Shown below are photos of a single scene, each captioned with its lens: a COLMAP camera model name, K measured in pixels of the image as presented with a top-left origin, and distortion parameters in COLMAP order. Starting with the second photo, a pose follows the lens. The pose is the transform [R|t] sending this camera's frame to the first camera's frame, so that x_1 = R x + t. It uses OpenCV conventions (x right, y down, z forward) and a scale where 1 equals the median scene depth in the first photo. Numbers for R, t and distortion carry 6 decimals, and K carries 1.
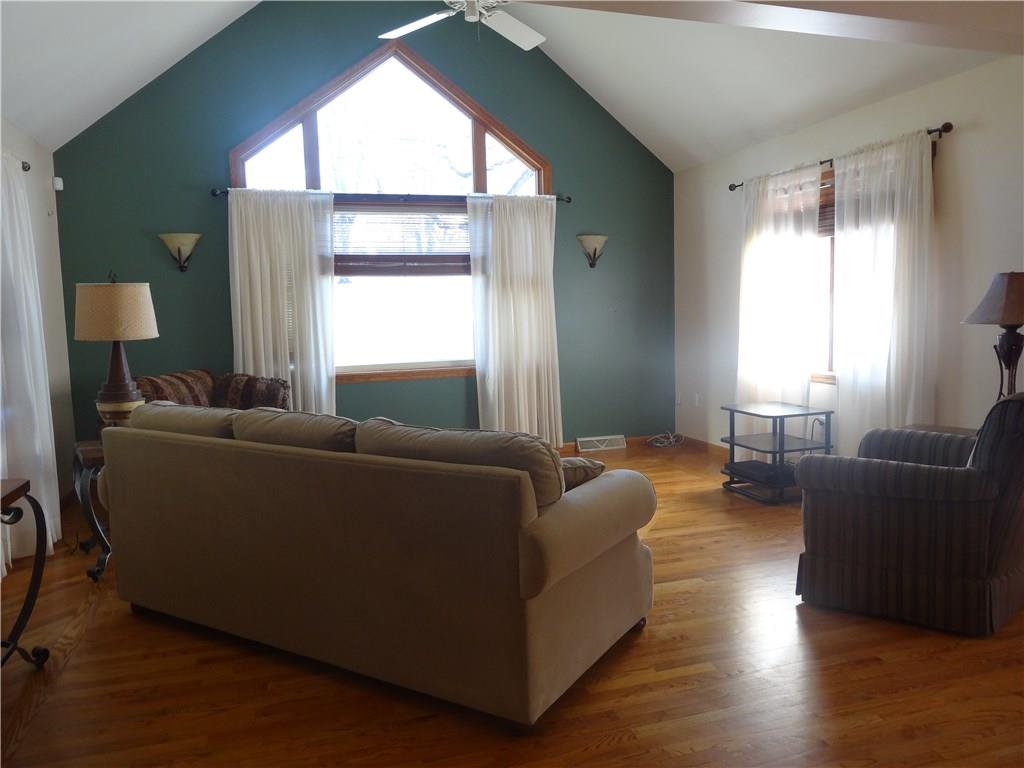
lens RADIAL K [[751.5, 0, 511.0], [0, 751.5, 384.9], [0, 0, 1]] dist [-0.001370, -0.000377]
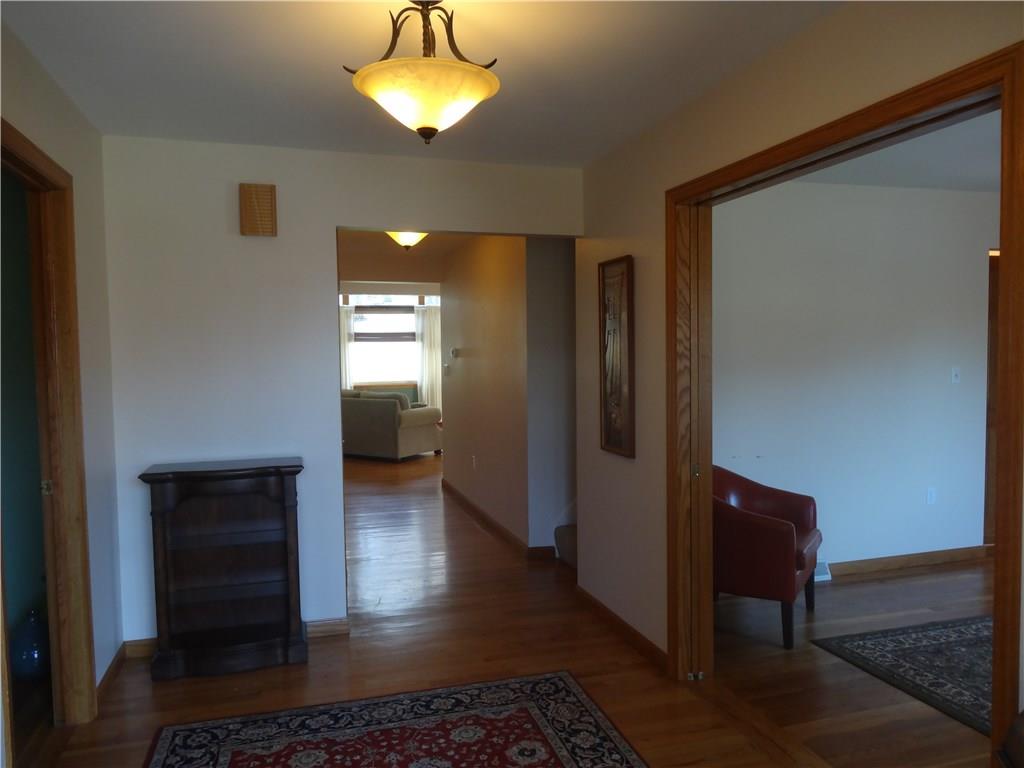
lens RADIAL K [[751.5, 0, 513.1], [0, 751.5, 385.6], [0, 0, 1]] dist [-0.001370, -0.000377]
pose [[0.999694, 0.012321, -0.021454, 0.283947], [-0.013321, 0.998800, -0.047138, 0.083989], [0.020847, 0.047409, 0.998658, -1.203485]]
